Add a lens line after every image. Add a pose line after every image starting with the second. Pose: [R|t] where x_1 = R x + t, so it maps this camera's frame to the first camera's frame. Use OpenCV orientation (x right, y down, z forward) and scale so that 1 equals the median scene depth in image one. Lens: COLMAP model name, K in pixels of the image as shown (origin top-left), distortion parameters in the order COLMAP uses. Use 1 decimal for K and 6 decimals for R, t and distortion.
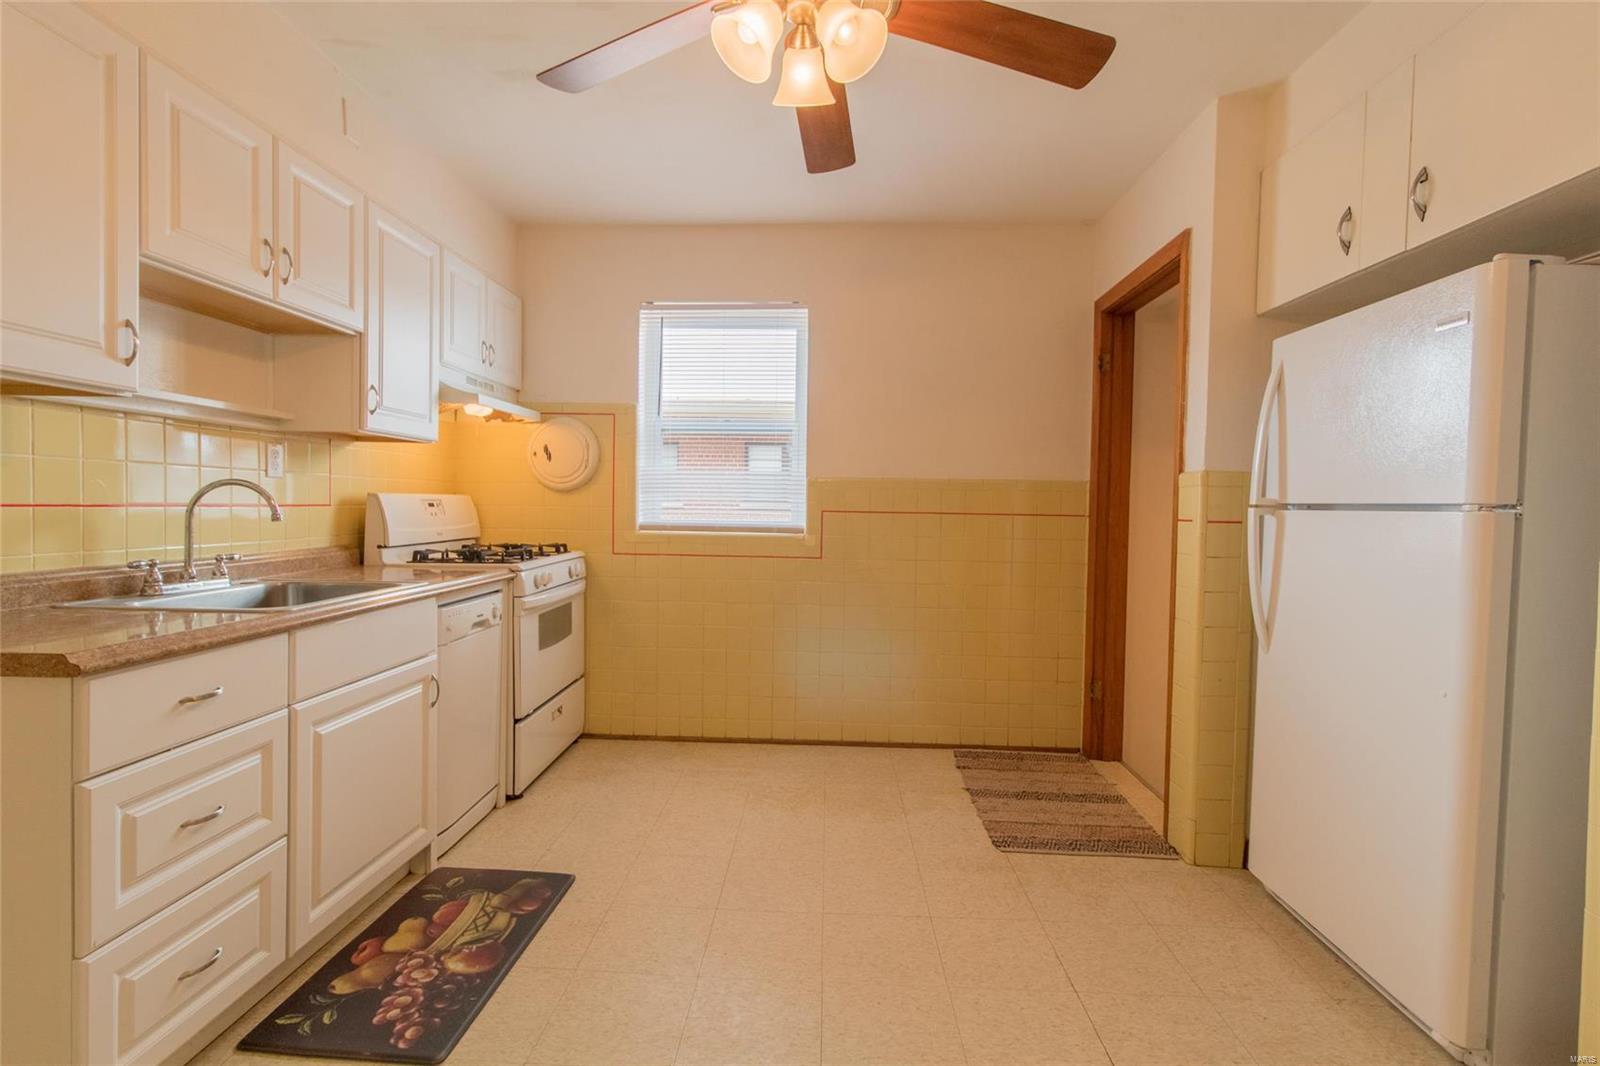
lens RADIAL K [[739.6, 0, 796.4], [0, 739.6, 525.1], [0, 0, 1]] dist [0.001680, 0.000541]
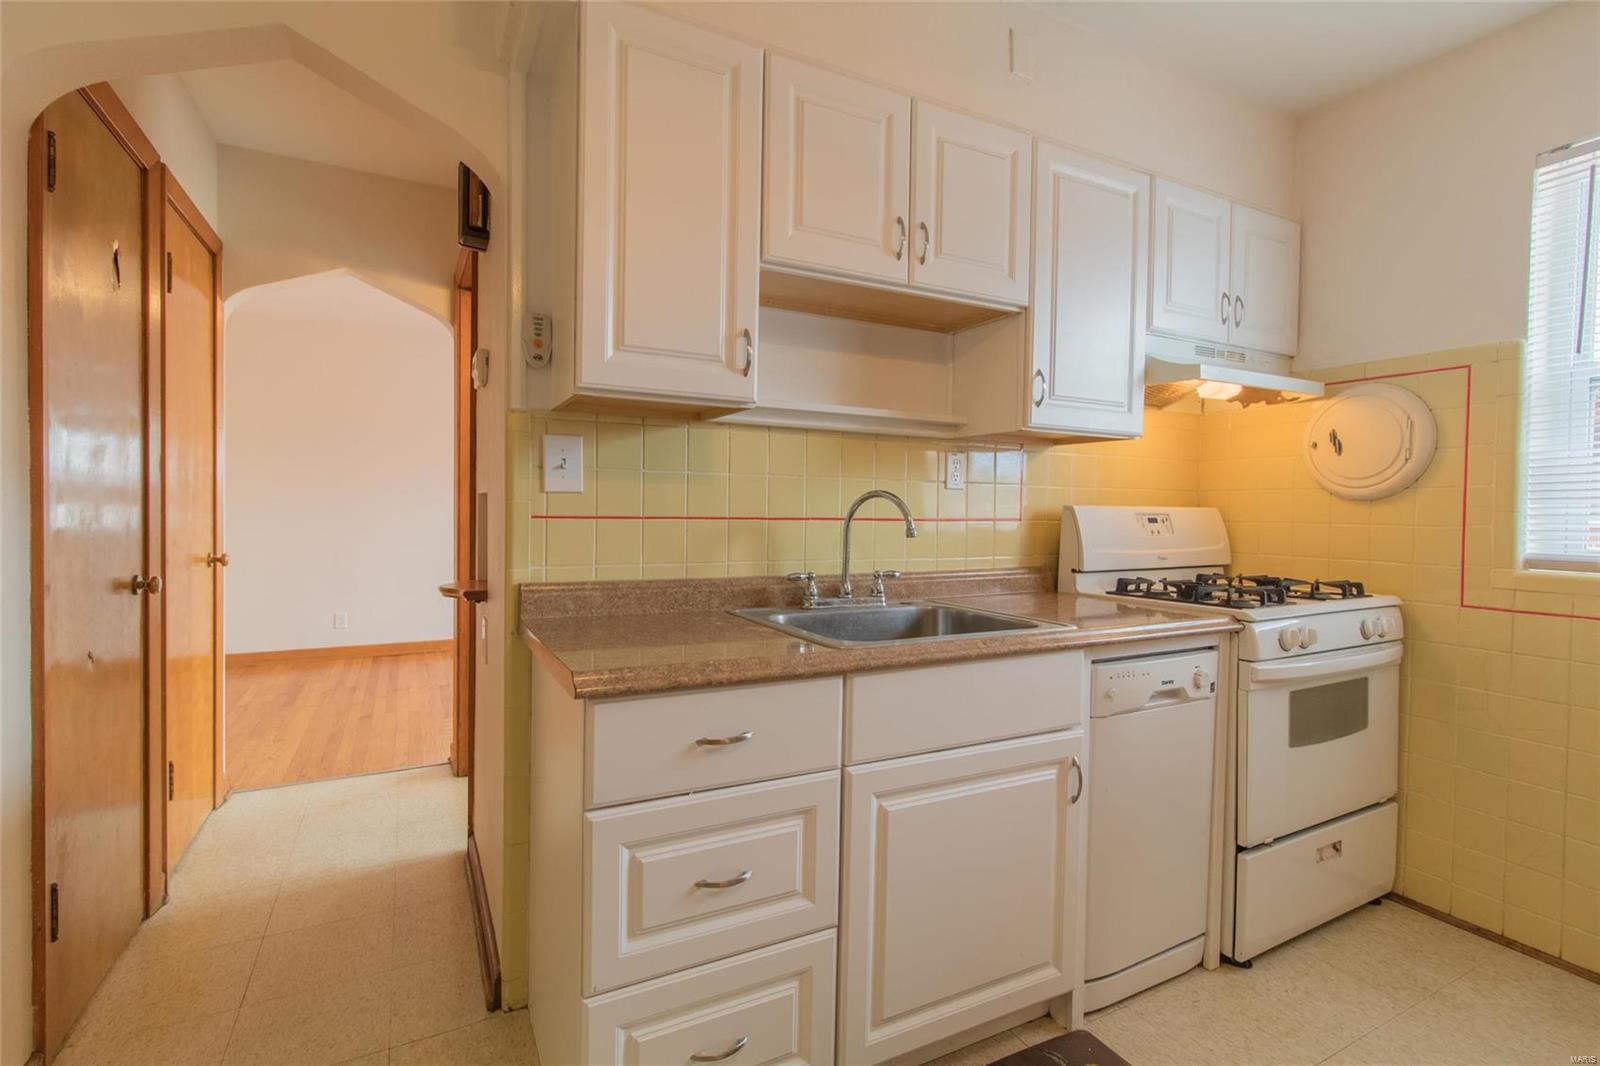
lens RADIAL K [[739.6, 0, 796.4], [0, 739.6, 525.1], [0, 0, 1]] dist [0.001680, 0.000541]
pose [[0.502877, 0.009832, -0.864302, -0.010481], [-0.029360, 0.999553, -0.005712, -0.008356], [0.863859, 0.028248, 0.502941, 0.339137]]
